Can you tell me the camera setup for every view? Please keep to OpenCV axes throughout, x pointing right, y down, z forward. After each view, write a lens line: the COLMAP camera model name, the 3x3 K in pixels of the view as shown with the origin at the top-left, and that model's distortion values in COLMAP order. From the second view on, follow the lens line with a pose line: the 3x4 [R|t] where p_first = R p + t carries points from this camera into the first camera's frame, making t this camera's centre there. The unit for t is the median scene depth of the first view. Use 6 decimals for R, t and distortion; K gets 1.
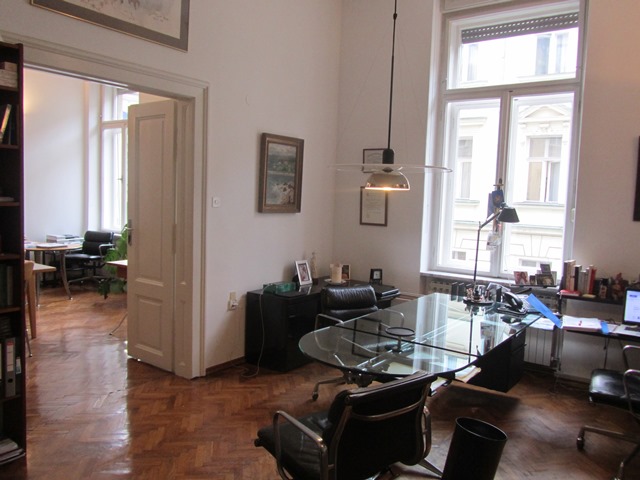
lens RADIAL K [[532.2, 0, 319.5], [0, 532.2, 238.2], [0, 0, 1]] dist [-0.016931, -0.003921]
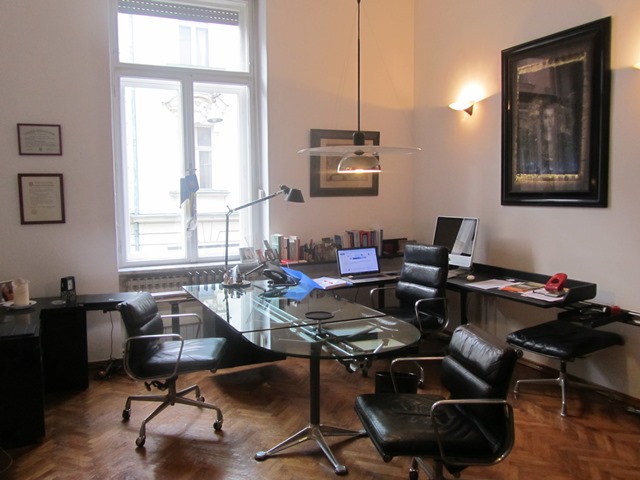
lens RADIAL K [[532.2, 0, 322.7], [0, 532.2, 239.0], [0, 0, 1]] dist [-0.016931, -0.003921]
pose [[0.483043, -0.119101, 0.867459, -0.417999], [0.097033, 0.991885, 0.082152, -0.029025], [-0.870204, 0.044489, 0.490680, 0.301799]]
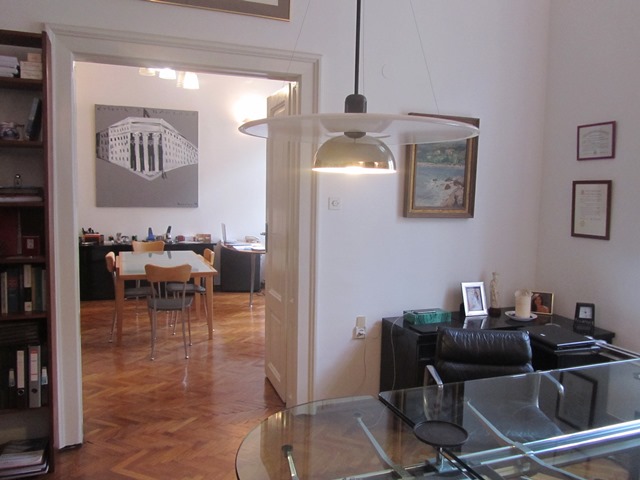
lens RADIAL K [[532.2, 0, 322.6], [0, 532.2, 240.8], [0, 0, 1]] dist [-0.016931, -0.003921]
pose [[0.836349, 0.032163, -0.547253, 0.207243], [-0.036289, 0.999336, 0.003273, -0.011861], [0.546995, 0.017121, 0.836961, 0.283544]]
